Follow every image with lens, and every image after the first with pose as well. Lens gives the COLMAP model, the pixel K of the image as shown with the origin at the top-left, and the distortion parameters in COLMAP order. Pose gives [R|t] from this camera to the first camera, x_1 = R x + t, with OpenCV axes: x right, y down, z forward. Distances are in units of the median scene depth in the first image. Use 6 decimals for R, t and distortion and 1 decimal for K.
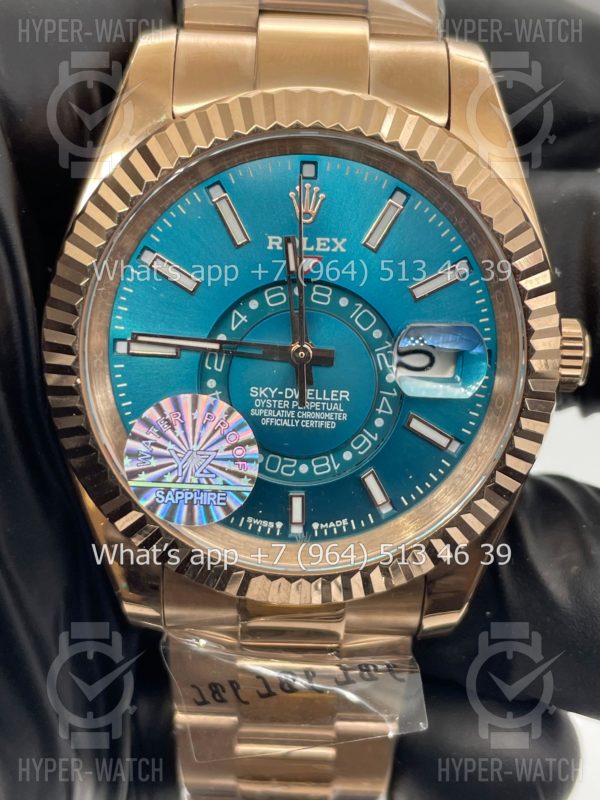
lens RADIAL K [[1265.0, 0, 302.6], [0, 1265.0, 401.1], [0, 0, 1]] dist [0.127480, 0.000000]
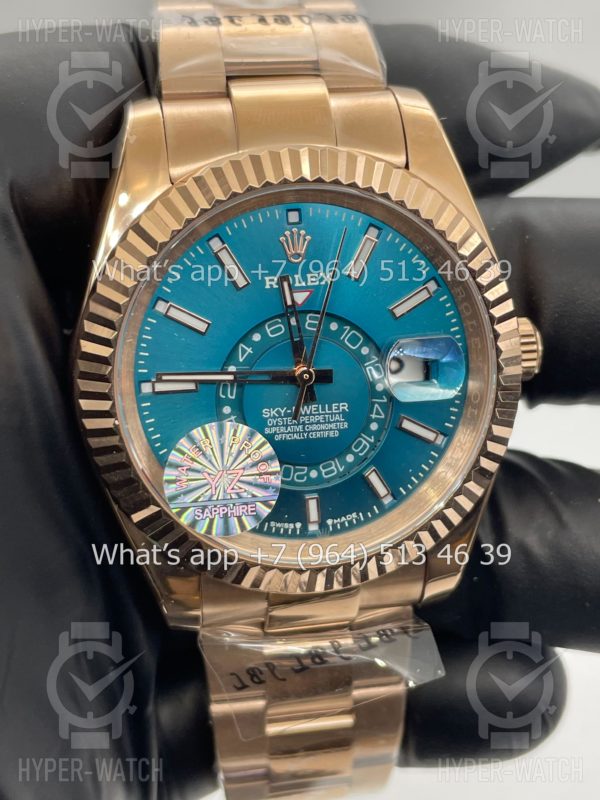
lens RADIAL K [[1265.0, 0, 301.3], [0, 1265.0, 412.9], [0, 0, 1]] dist [0.127480, 0.000000]
pose [[0.986120, -0.117059, 0.117744, -0.141677], [0.113900, 0.992936, 0.033228, -0.041873], [-0.120802, -0.019355, 0.992488, -0.140783]]
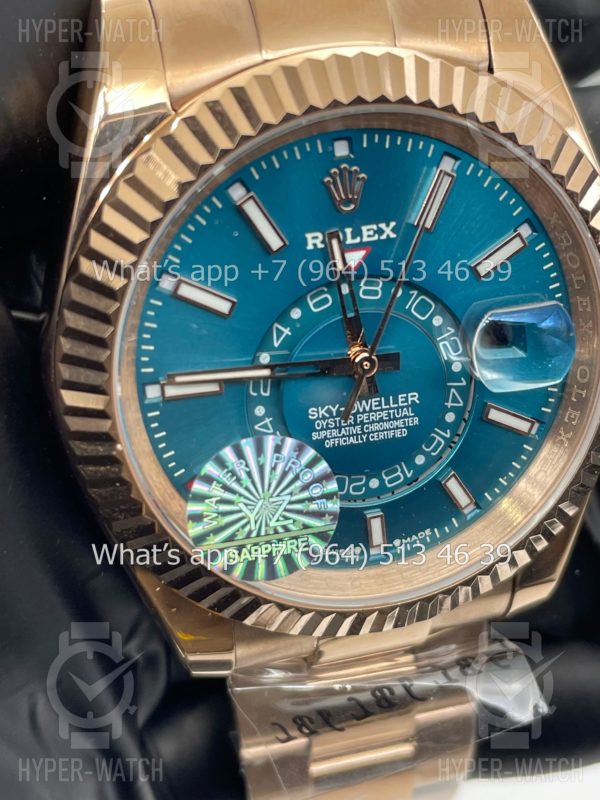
lens RADIAL K [[1265.0, 0, 302.4], [0, 1265.0, 405.2], [0, 0, 1]] dist [0.127480, 0.000000]
pose [[0.969026, -0.185645, 0.162863, -0.184593], [0.156830, 0.972022, 0.174862, -0.164569], [-0.190768, -0.143904, 0.971030, 0.164344]]
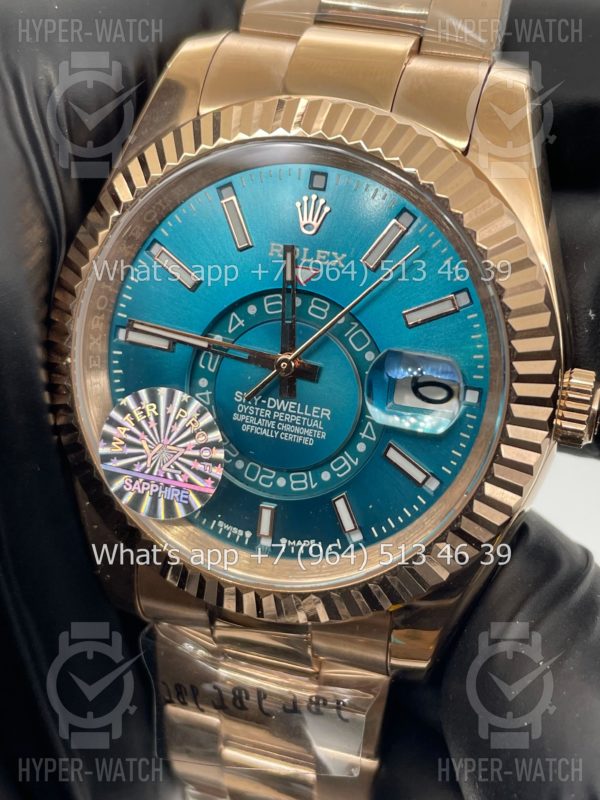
lens RADIAL K [[1265.0, 0, 301.2], [0, 1265.0, 398.5], [0, 0, 1]] dist [0.127480, 0.000000]
pose [[0.954799, 0.144877, -0.259558, 0.266367], [-0.151572, 0.988429, -0.005855, -0.007338], [0.255706, 0.044932, 0.965710, 0.053162]]
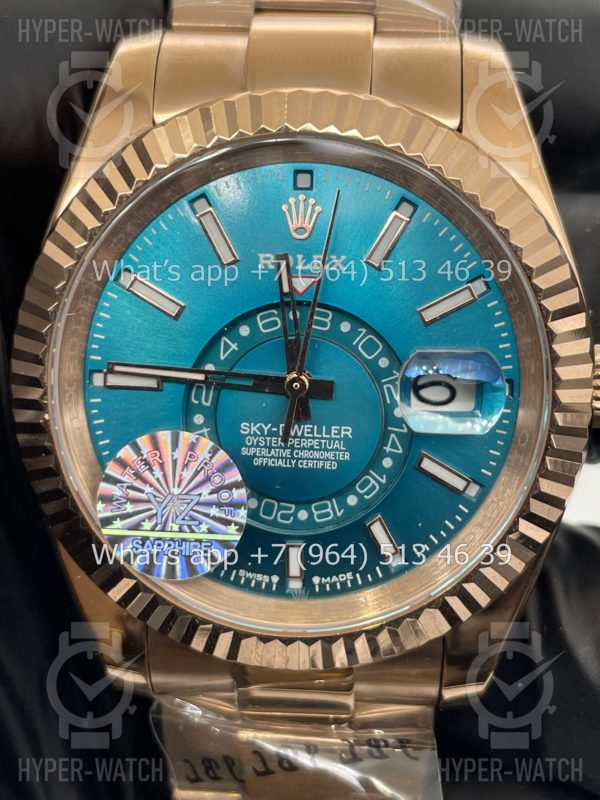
lens RADIAL K [[1265.0, 0, 305.4], [0, 1265.0, 393.2], [0, 0, 1]] dist [0.127480, 0.000000]
pose [[0.997569, -0.005938, -0.069439, 0.066103], [0.002839, 0.998999, -0.044632, 0.007874], [0.069635, 0.044326, 0.996587, 0.113391]]
